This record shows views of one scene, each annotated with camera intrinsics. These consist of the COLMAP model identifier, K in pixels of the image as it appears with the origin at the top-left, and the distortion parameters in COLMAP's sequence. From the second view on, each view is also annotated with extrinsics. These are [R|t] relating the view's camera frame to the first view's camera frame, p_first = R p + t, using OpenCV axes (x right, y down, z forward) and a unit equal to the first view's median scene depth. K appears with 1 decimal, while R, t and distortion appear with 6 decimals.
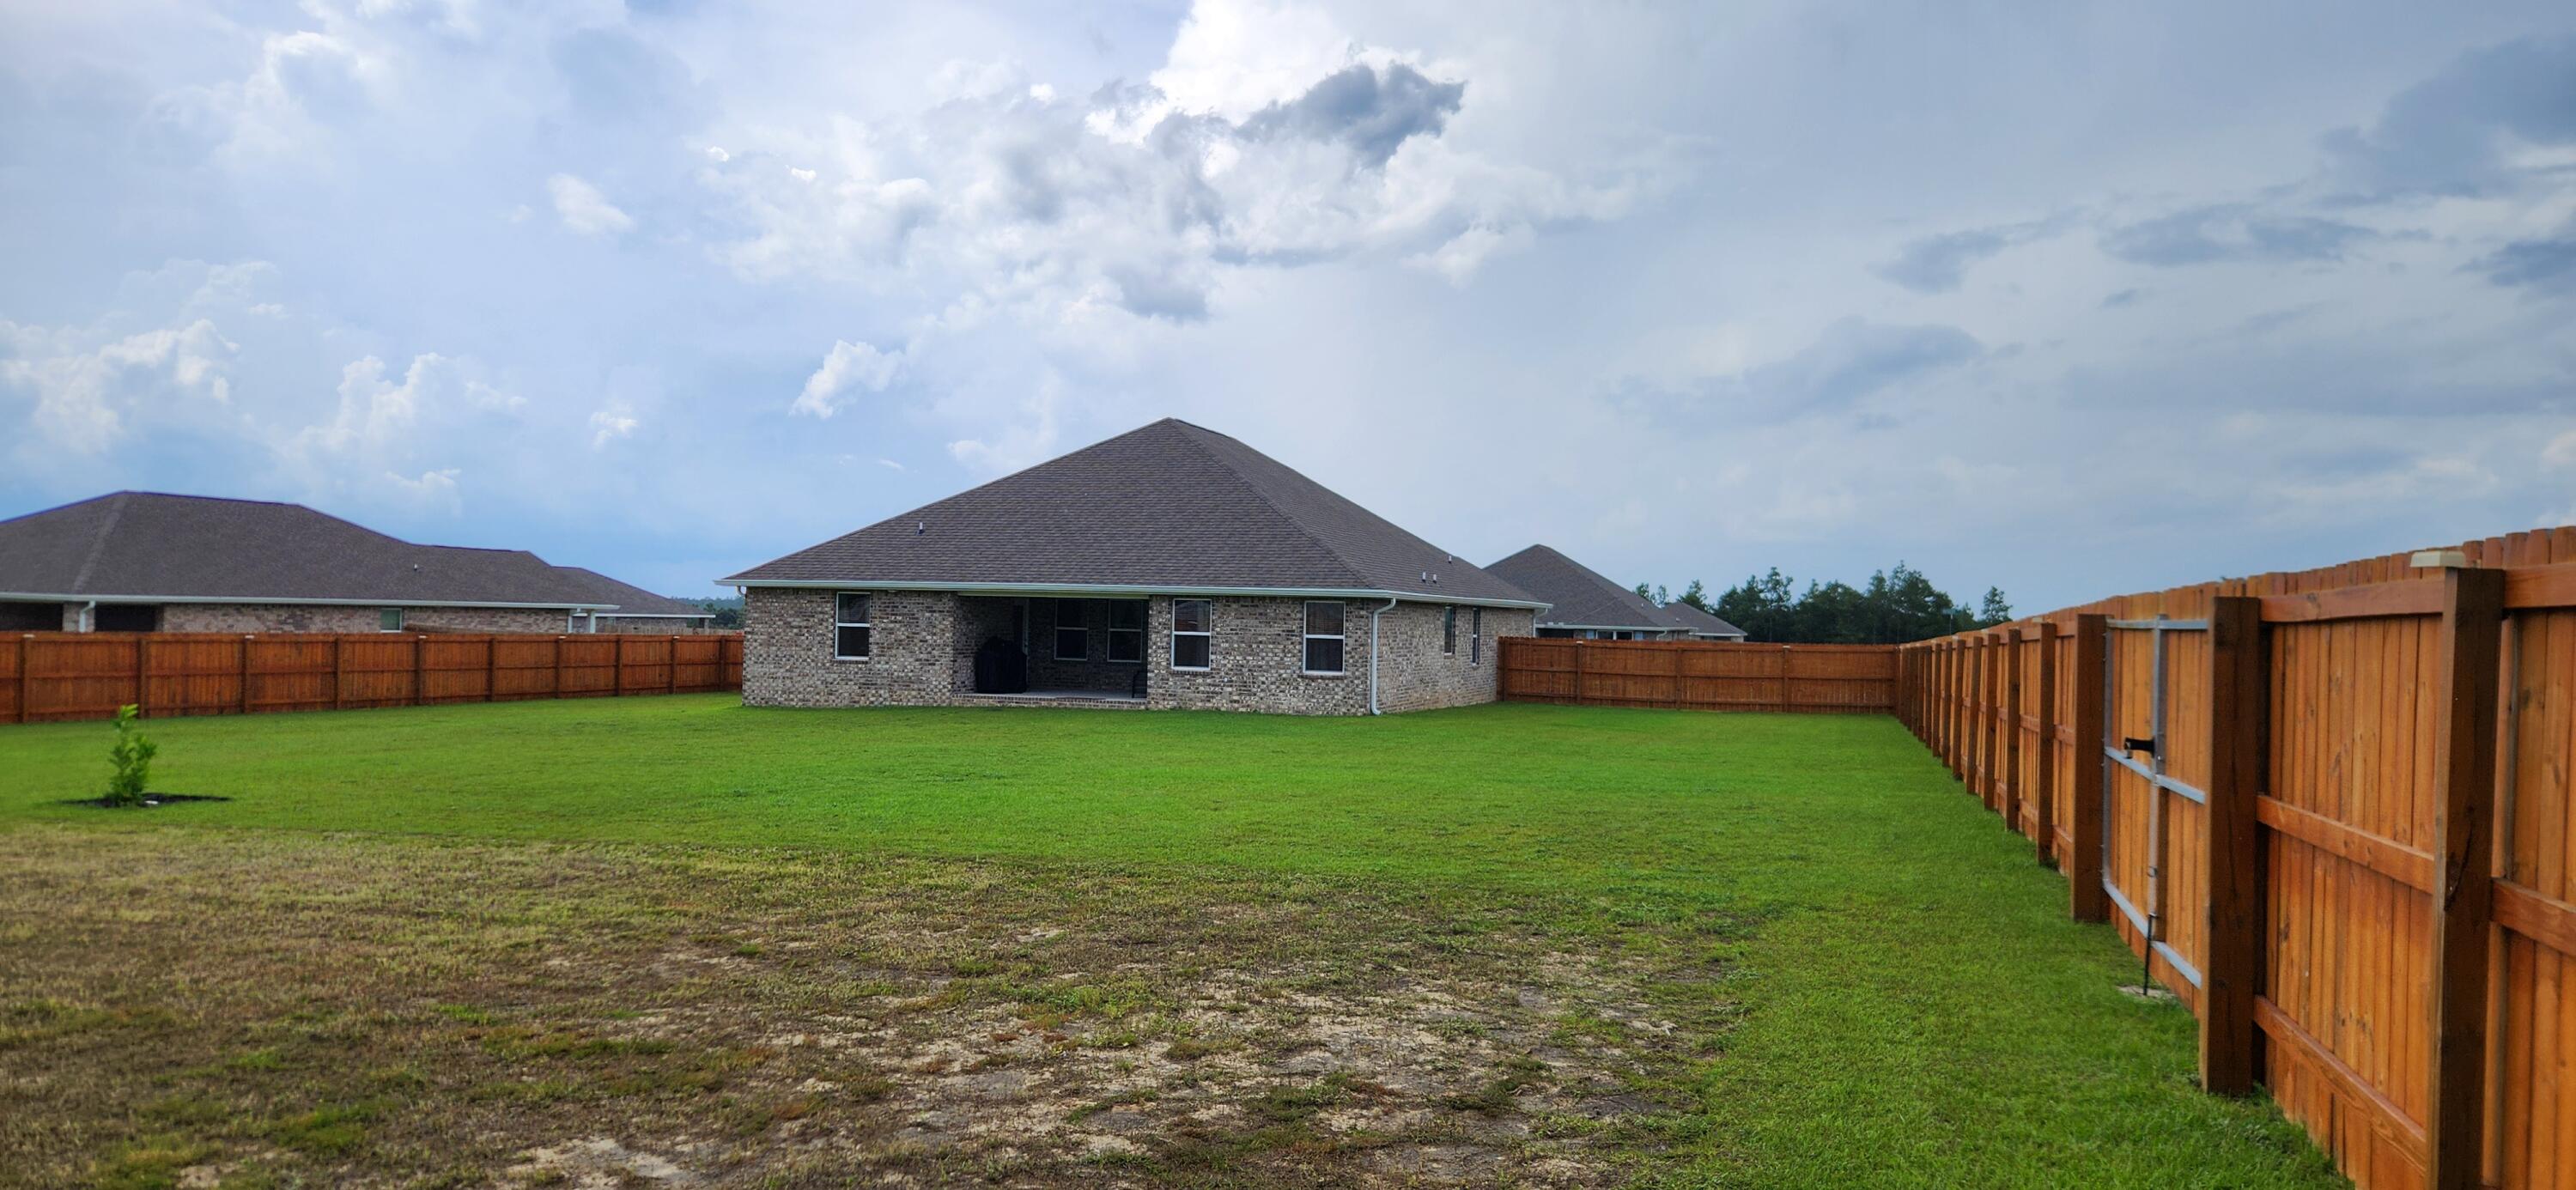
lens RADIAL K [[1752.1, 0, 1234.2], [0, 1752.1, 590.3], [0, 0, 1]] dist [0.089878, -0.102165]
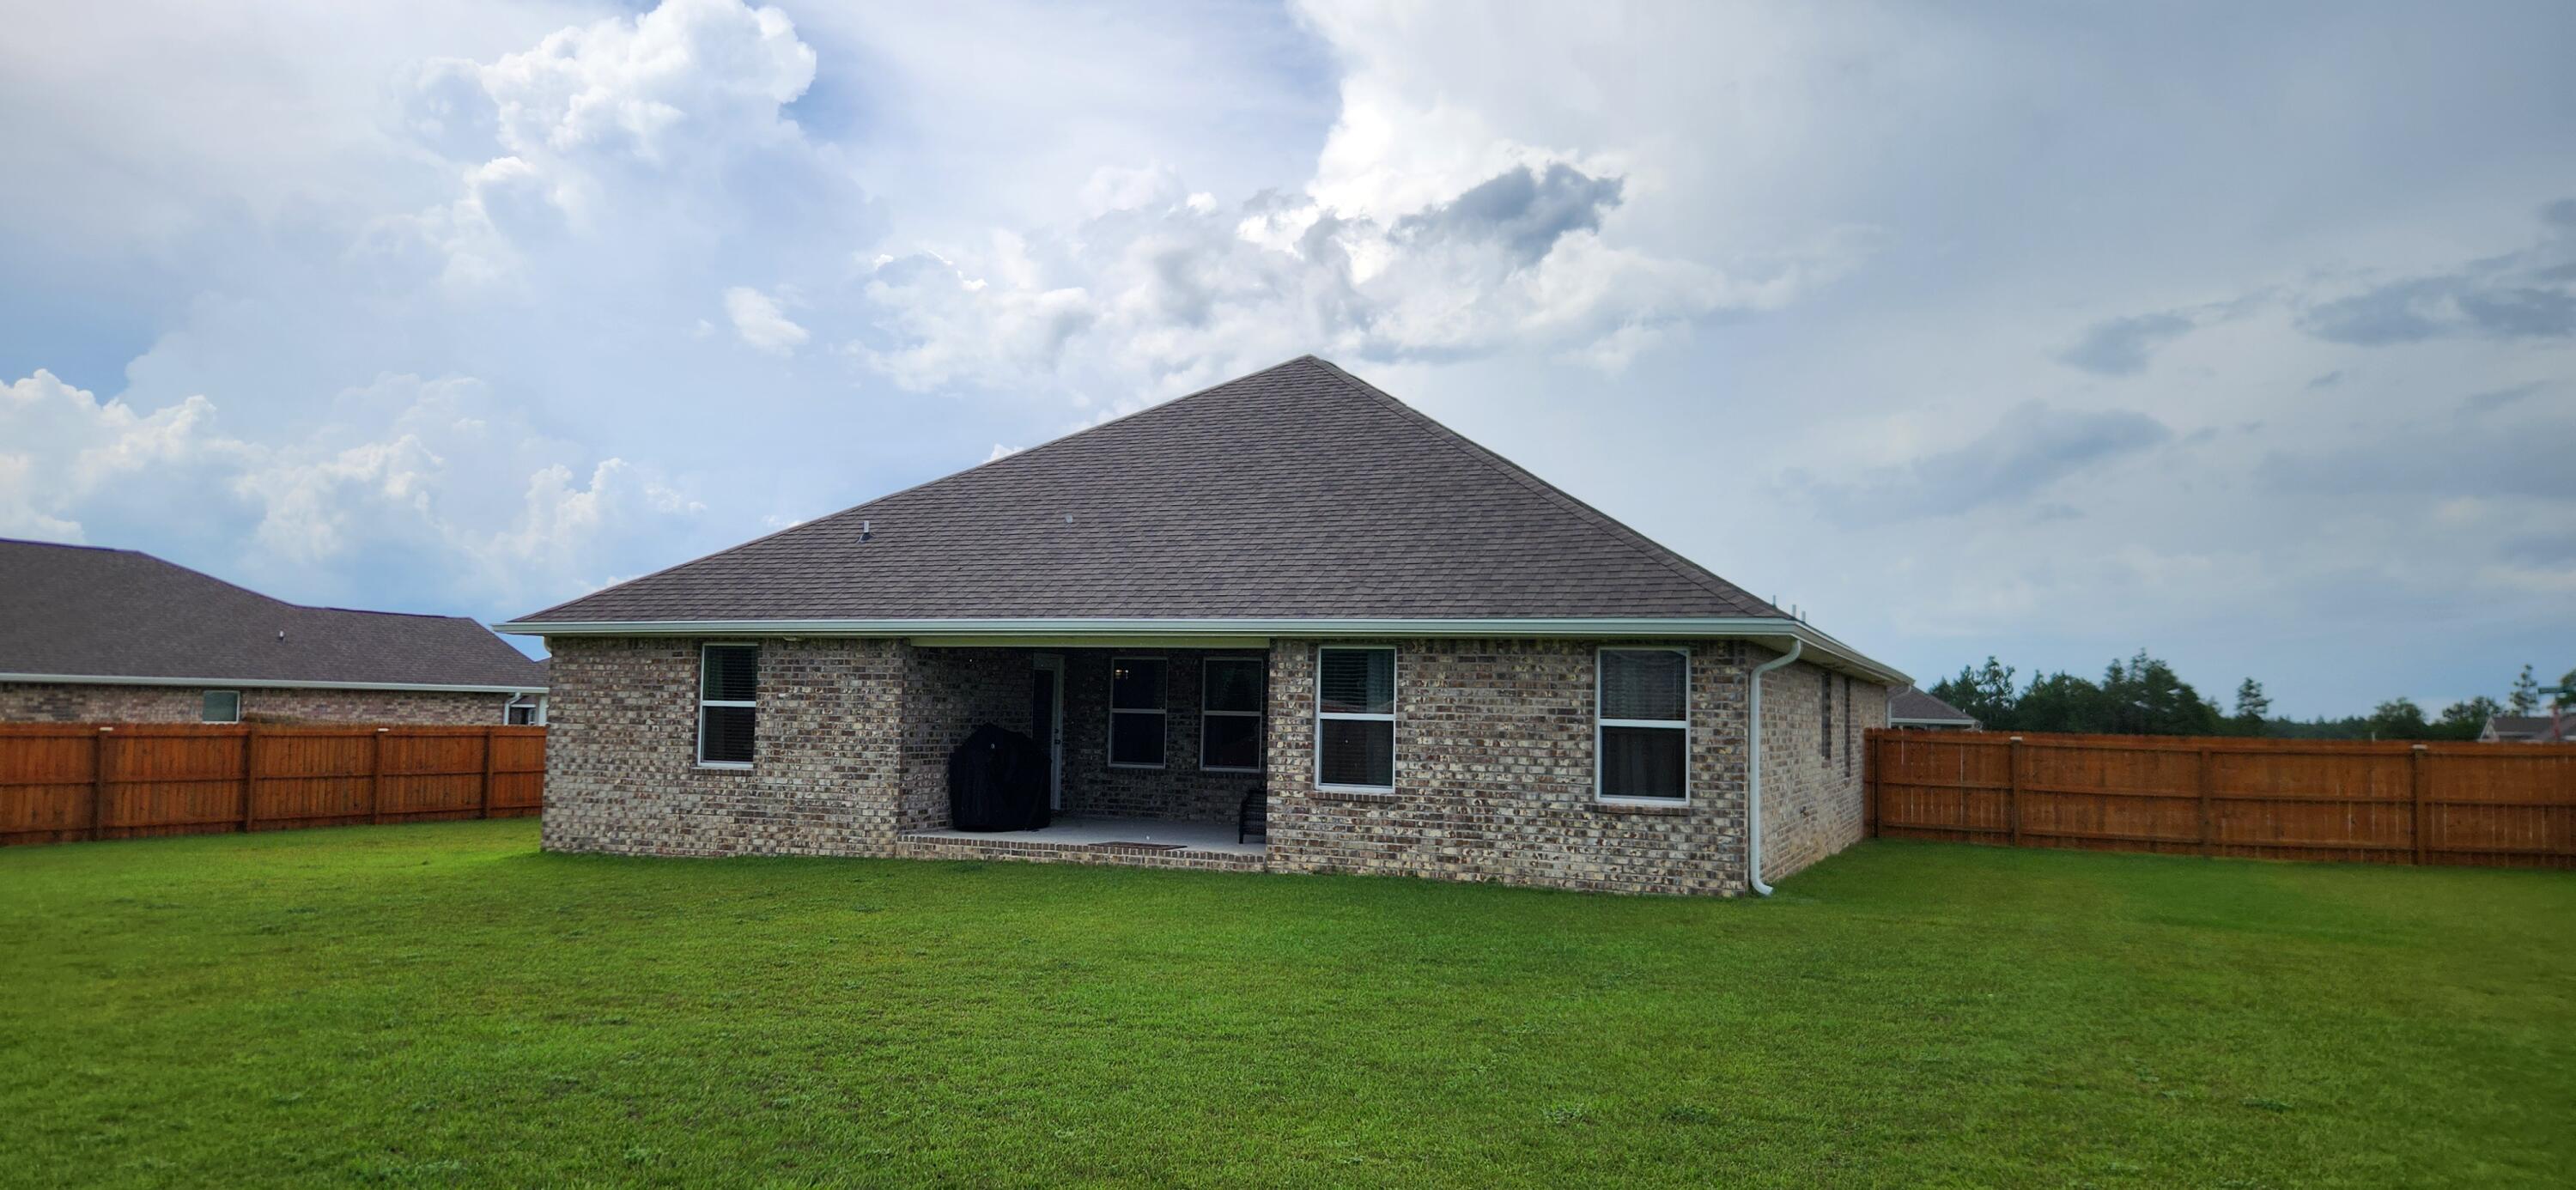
lens RADIAL K [[1752.1, 0, 1234.2], [0, 1752.1, 590.3], [0, 0, 1]] dist [0.089878, -0.102165]
pose [[0.996240, -0.007100, -0.086350, -0.013803], [0.002347, 0.998482, -0.055021, 0.014297], [0.086610, 0.054611, 0.994744, 0.445937]]
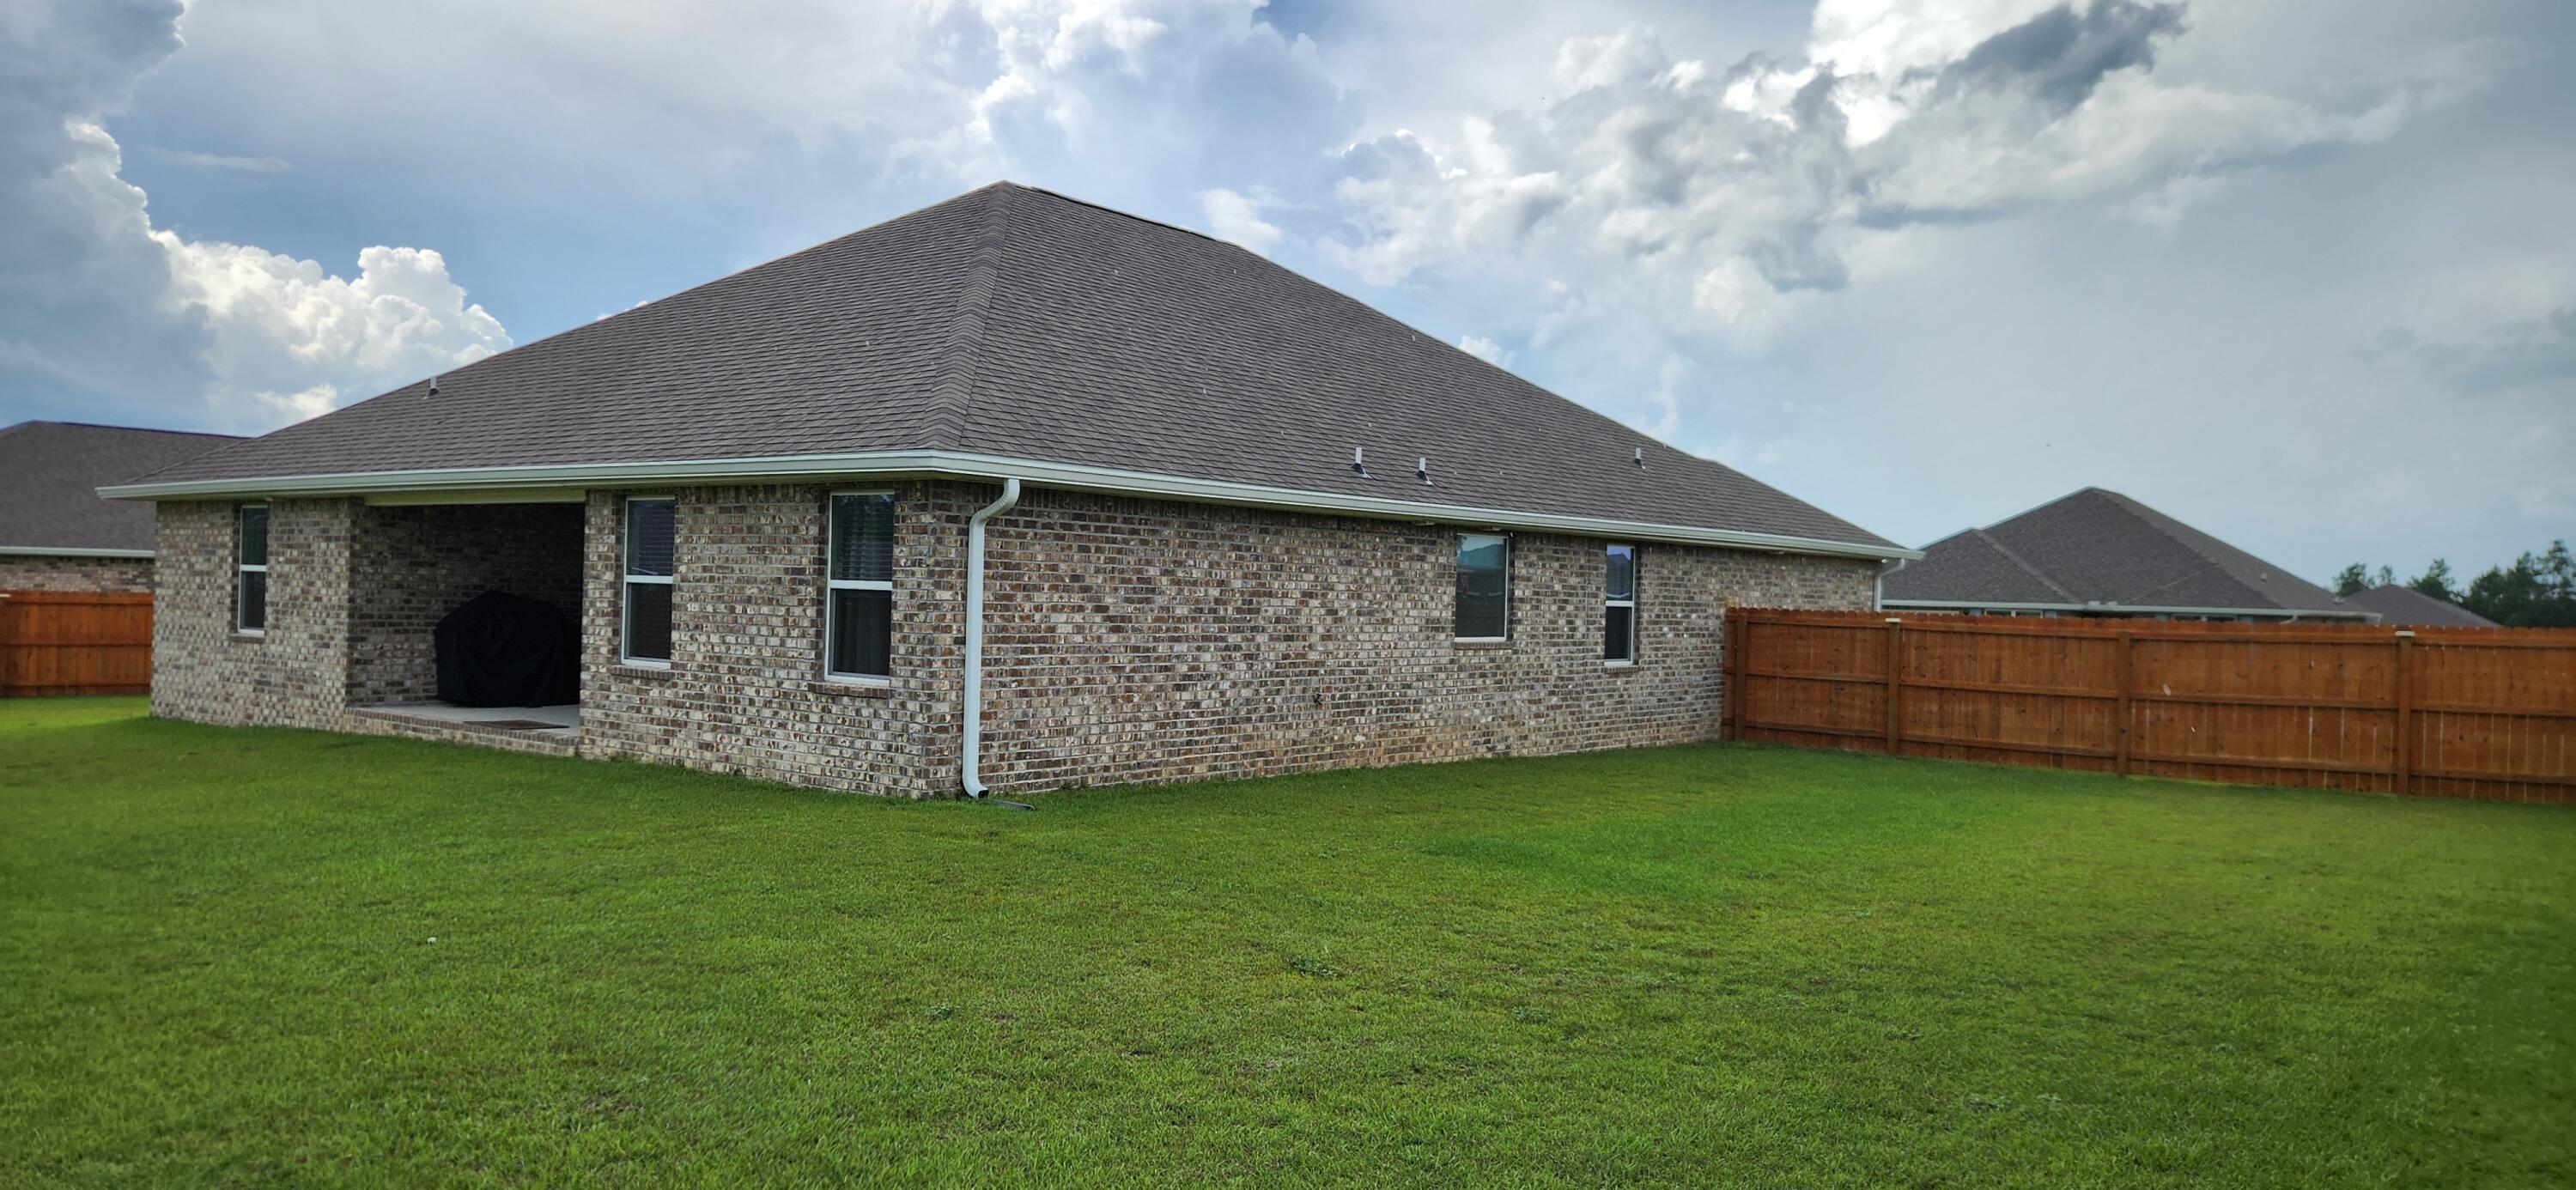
lens RADIAL K [[1752.1, 0, 1234.2], [0, 1752.1, 590.3], [0, 0, 1]] dist [0.089878, -0.102165]
pose [[0.939460, 0.002336, -0.342650, 0.221130], [-0.000467, 0.999985, 0.005539, 0.021875], [0.342658, -0.005044, 0.939447, 0.572410]]
